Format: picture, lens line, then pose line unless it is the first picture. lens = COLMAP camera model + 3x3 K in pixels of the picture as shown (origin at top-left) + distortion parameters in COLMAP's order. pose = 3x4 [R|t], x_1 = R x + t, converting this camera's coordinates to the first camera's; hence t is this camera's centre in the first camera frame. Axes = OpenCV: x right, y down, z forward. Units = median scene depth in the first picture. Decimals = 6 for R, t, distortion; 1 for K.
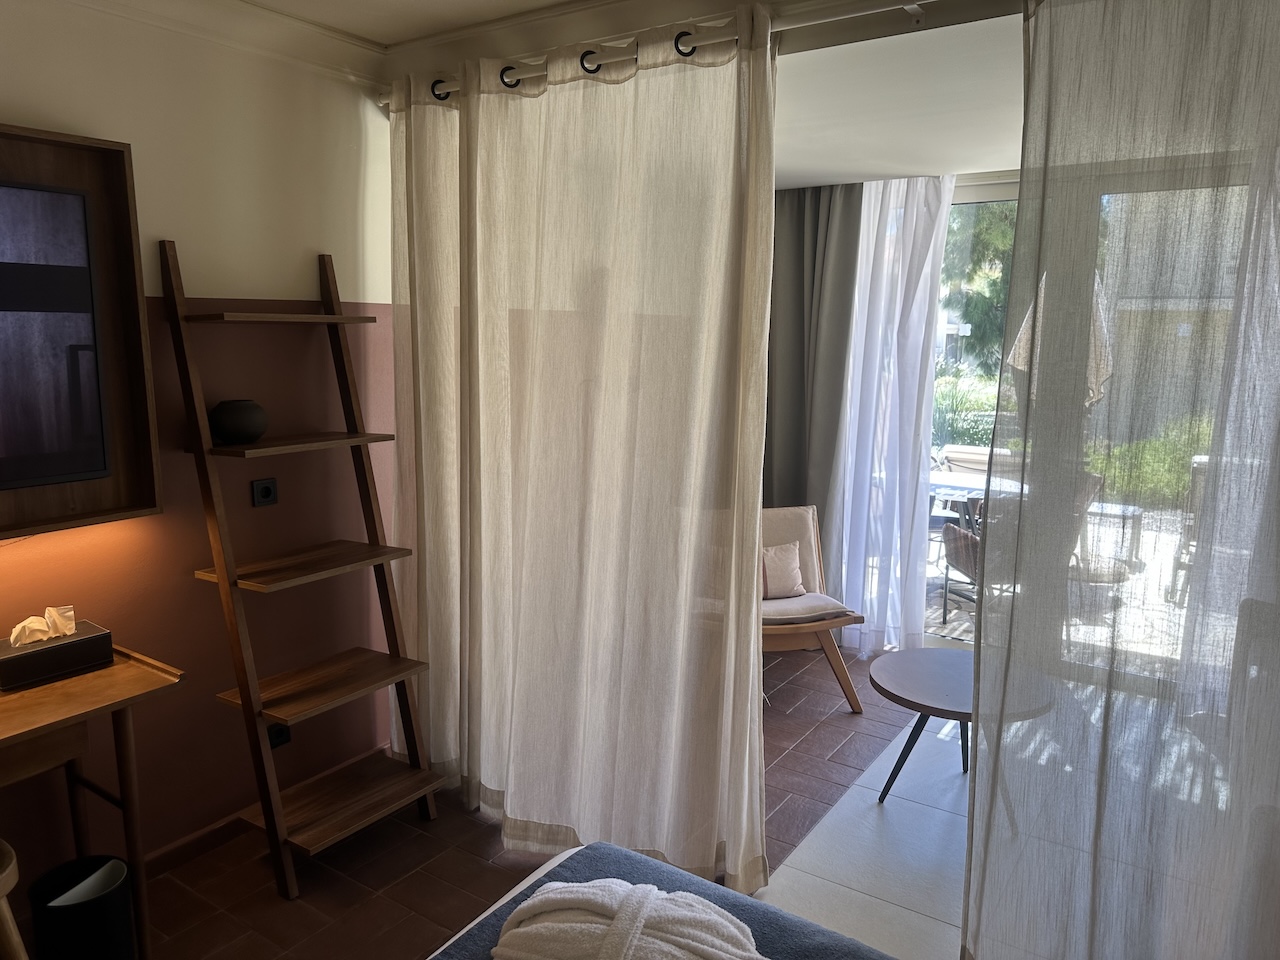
lens RADIAL K [[885.7, 0, 637.4], [0, 885.7, 485.2], [0, 0, 1]] dist [0.129935, -0.200804]
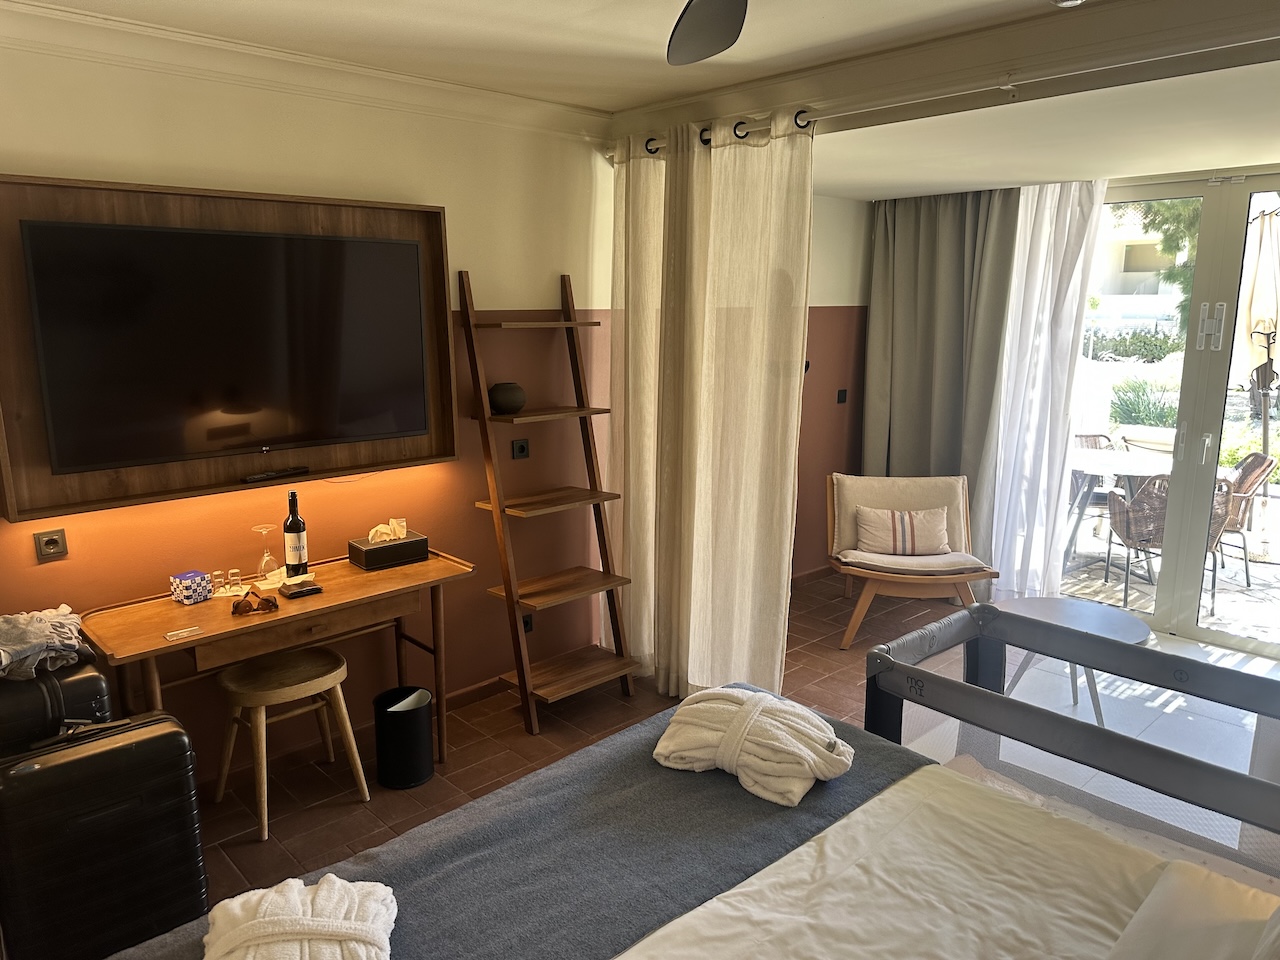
lens RADIAL K [[885.7, 0, 637.4], [0, 885.7, 485.2], [0, 0, 1]] dist [0.129935, -0.200804]
pose [[0.976395, 0.032905, -0.213470, 0.058543], [-0.026917, 0.999160, 0.030898, 0.016426], [0.214308, -0.024422, 0.976461, -0.305686]]
